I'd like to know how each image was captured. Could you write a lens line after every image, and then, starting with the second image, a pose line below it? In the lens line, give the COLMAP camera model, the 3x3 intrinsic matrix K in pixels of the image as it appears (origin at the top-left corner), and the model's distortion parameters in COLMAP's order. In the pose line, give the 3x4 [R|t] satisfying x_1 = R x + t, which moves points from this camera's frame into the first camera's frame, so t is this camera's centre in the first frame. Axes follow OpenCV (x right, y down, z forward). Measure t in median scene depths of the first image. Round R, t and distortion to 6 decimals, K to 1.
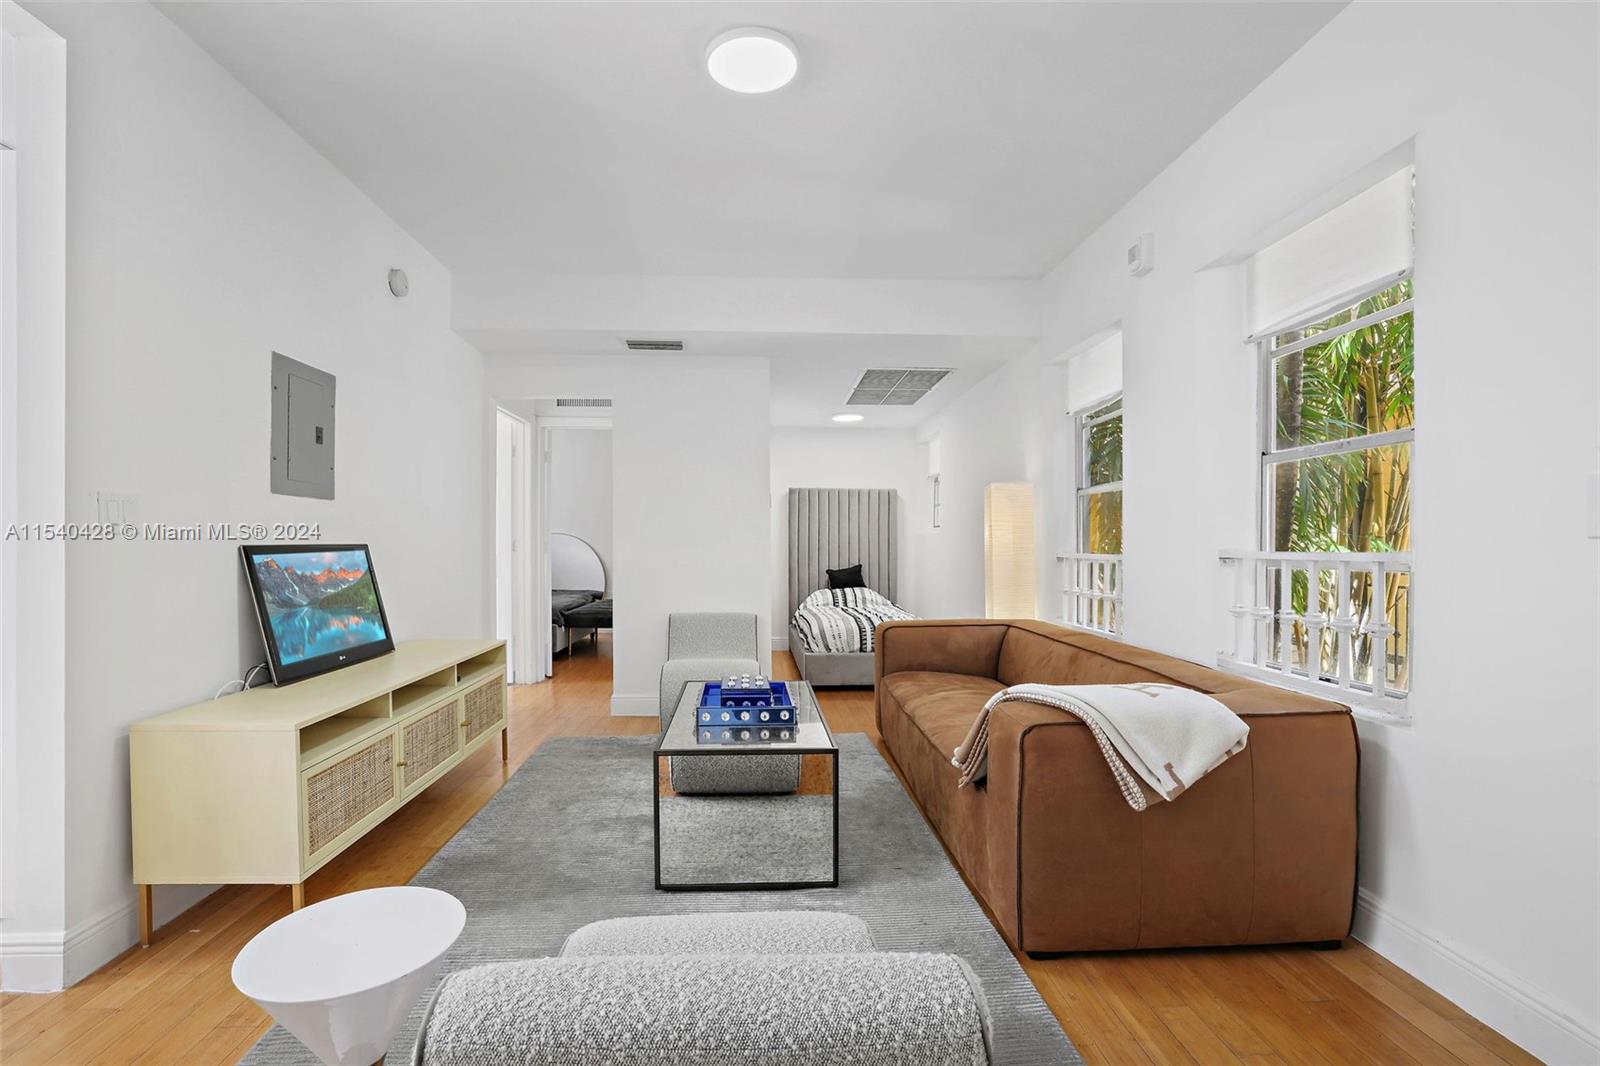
lens RADIAL K [[700.6, 0, 789.3], [0, 700.6, 542.1], [0, 0, 1]] dist [-0.002398, 0.000414]
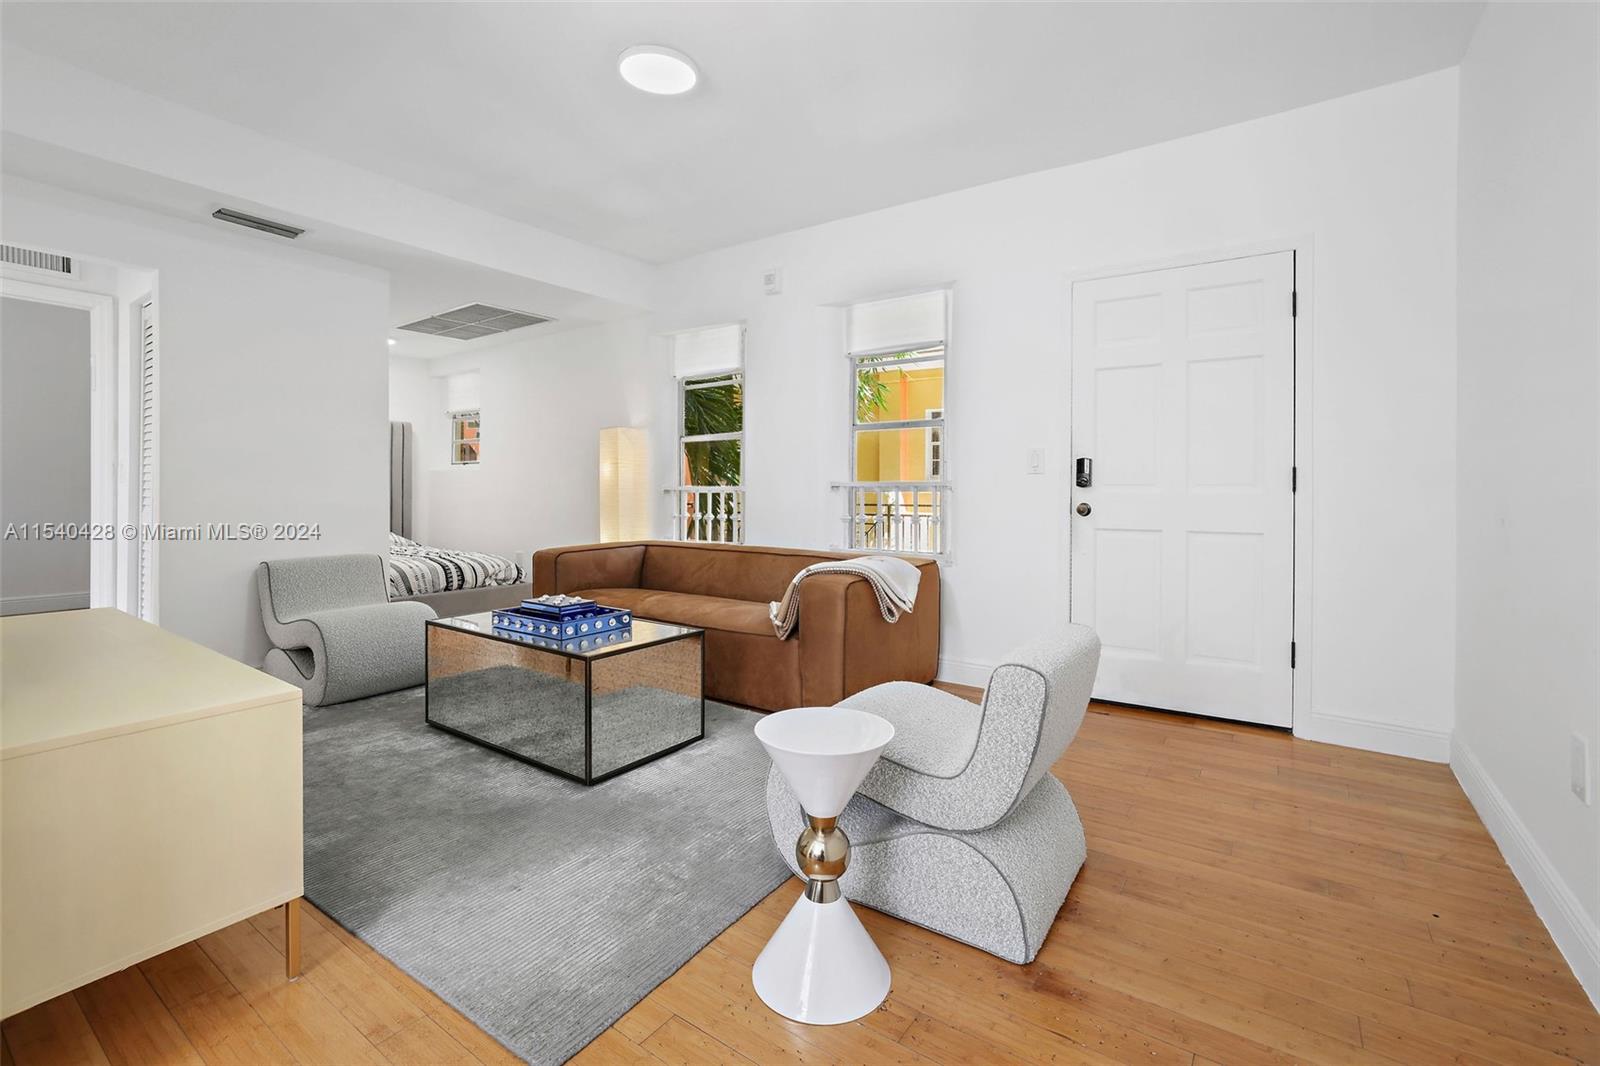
lens RADIAL K [[700.6, 0, 788.6], [0, 700.6, 475.8], [0, 0, 1]] dist [-0.002398, 0.000414]
pose [[0.630468, 0.016830, 0.776033, -0.350189], [-0.004534, 0.999828, -0.018000, 0.014127], [-0.776202, 0.007830, 0.630436, 0.027807]]
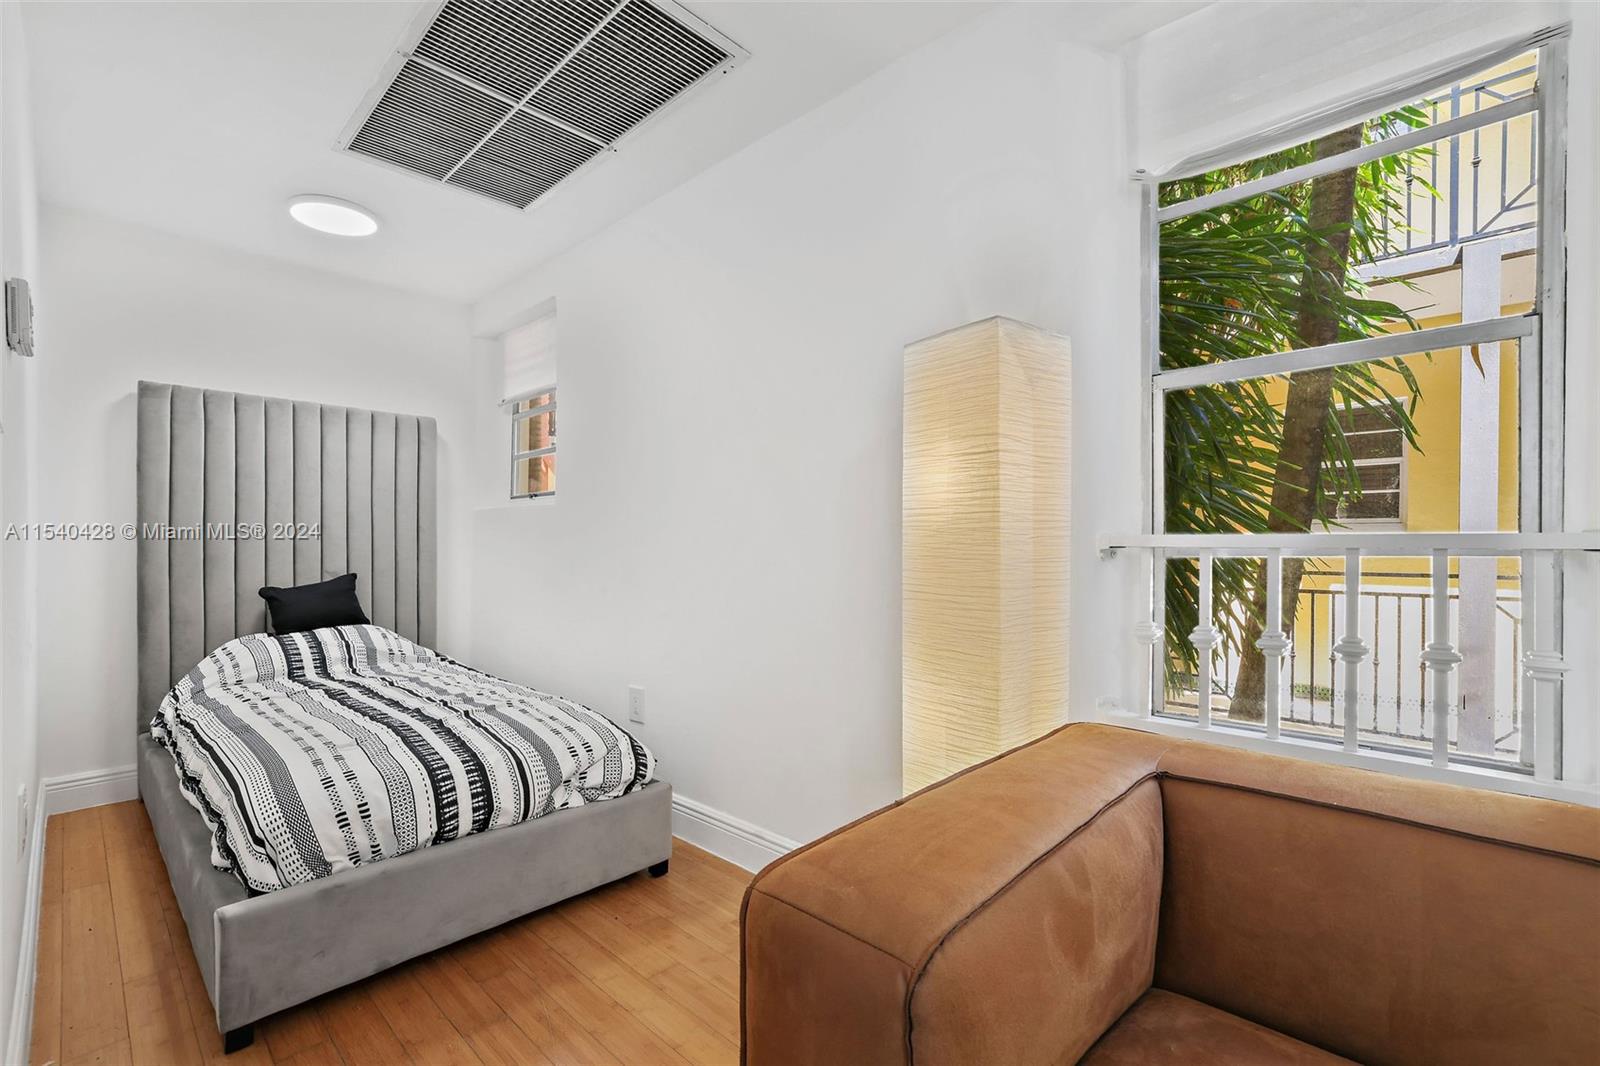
lens RADIAL K [[700.6, 0, 788.2], [0, 700.6, 541.9], [0, 0, 1]] dist [-0.002398, 0.000414]
pose [[0.732680, -0.002608, 0.680568, -0.000557], [0.000523, 0.999995, 0.003269, 0.014126], [-0.680573, -0.002039, 0.732678, 0.648806]]
